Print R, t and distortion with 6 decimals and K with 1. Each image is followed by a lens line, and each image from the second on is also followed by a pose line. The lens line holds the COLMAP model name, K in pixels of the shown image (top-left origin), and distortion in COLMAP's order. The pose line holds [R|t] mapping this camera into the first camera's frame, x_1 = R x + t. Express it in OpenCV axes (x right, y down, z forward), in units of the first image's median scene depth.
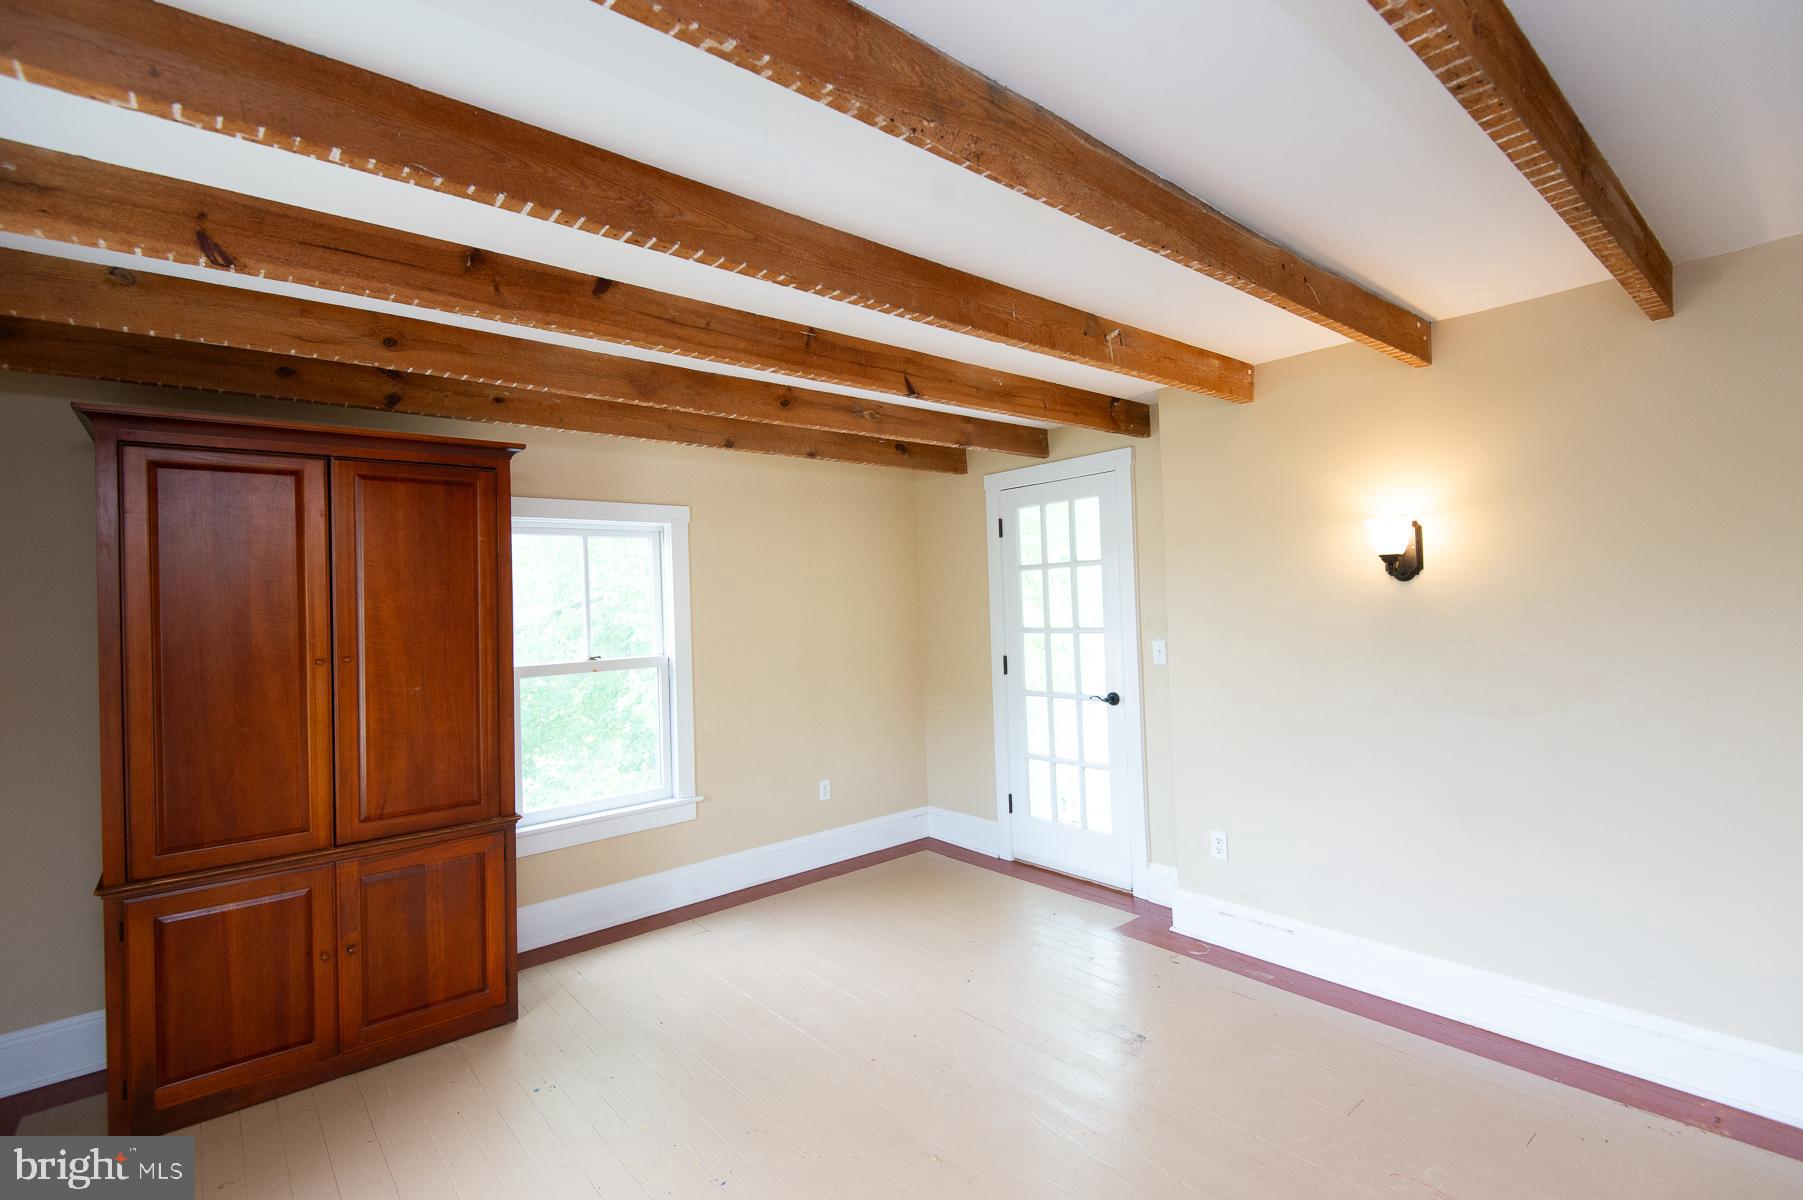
lens RADIAL K [[820.4, 0, 905.8], [0, 820.4, 595.7], [0, 0, 1]] dist [0.018996, -0.004764]
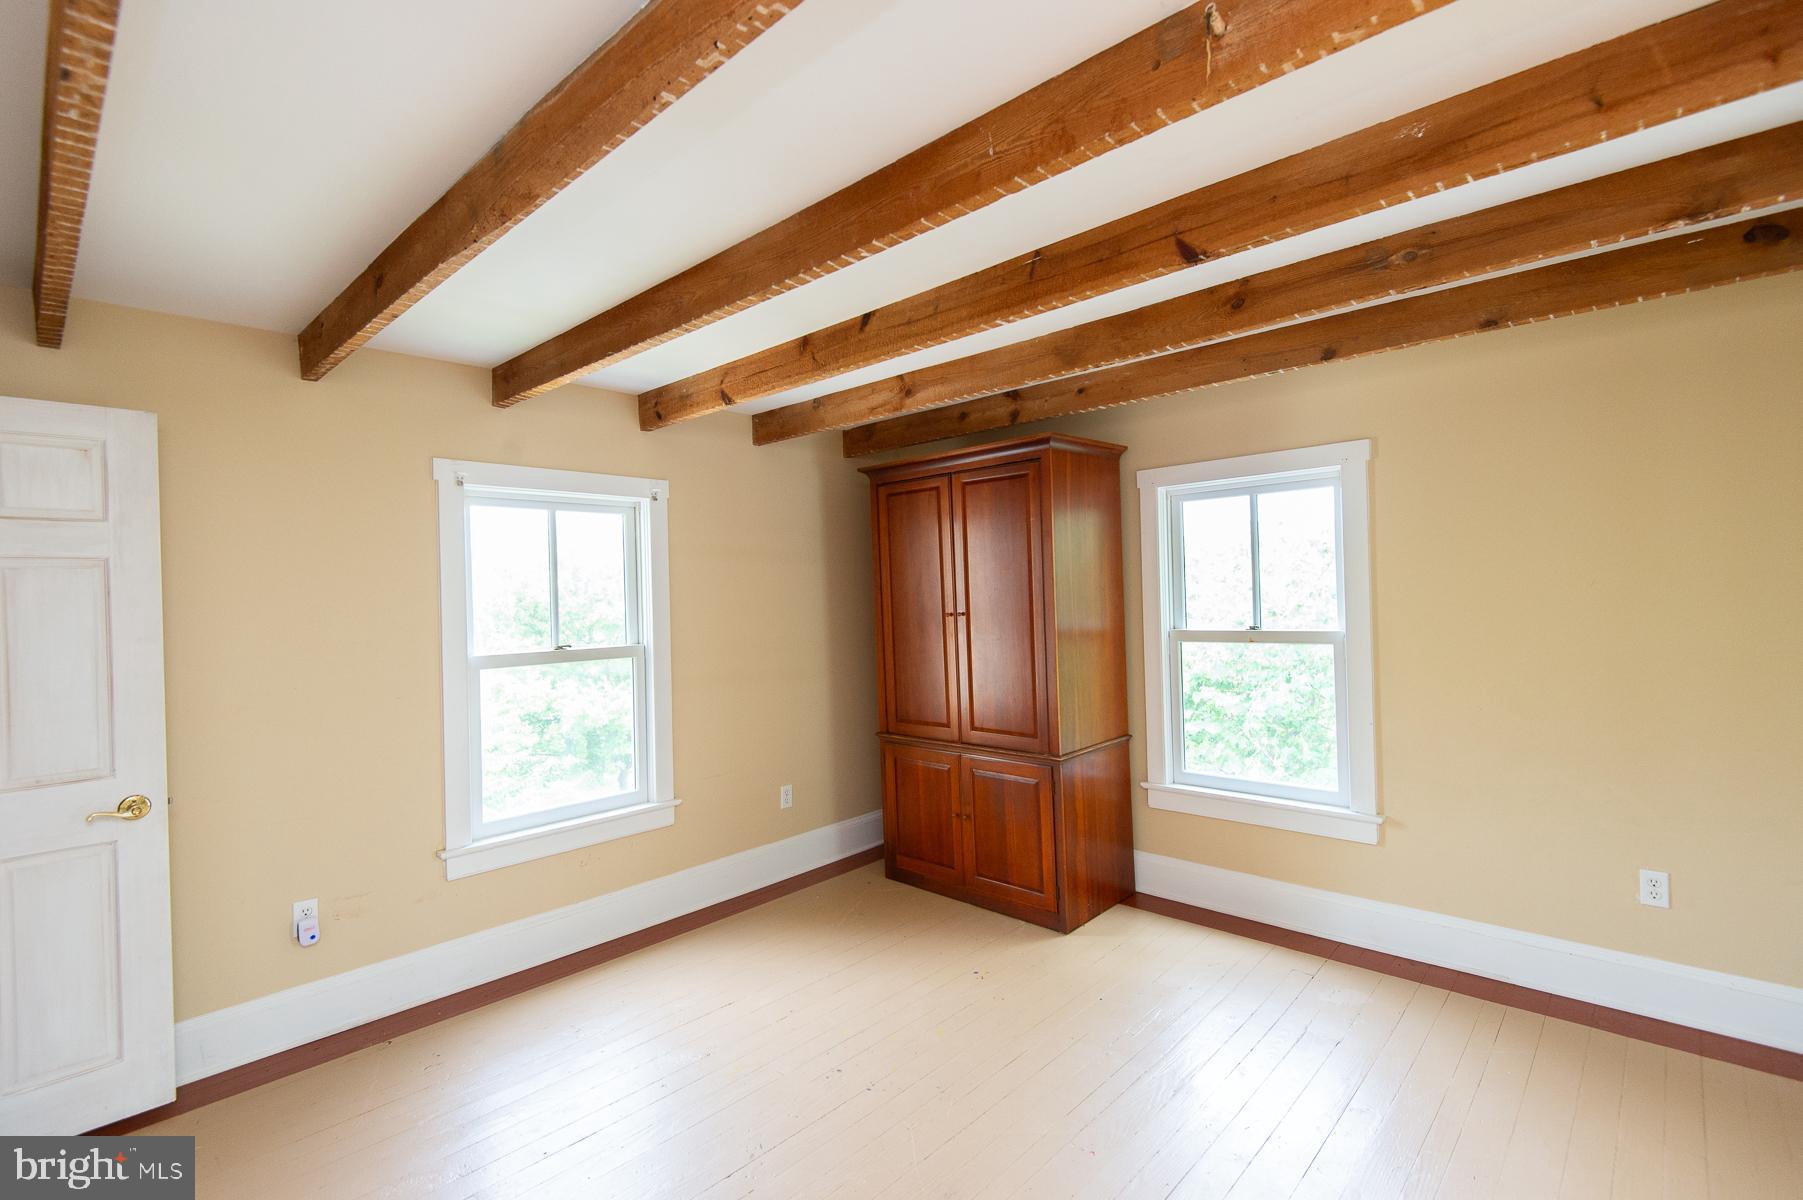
lens RADIAL K [[820.4, 0, 905.3], [0, 820.4, 595.7], [0, 0, 1]] dist [0.018996, -0.004764]
pose [[0.118001, 0.027908, -0.992621, 0.692703], [0.034409, 0.998890, 0.032175, -0.003476], [0.992417, -0.037952, 0.116909, 0.725744]]
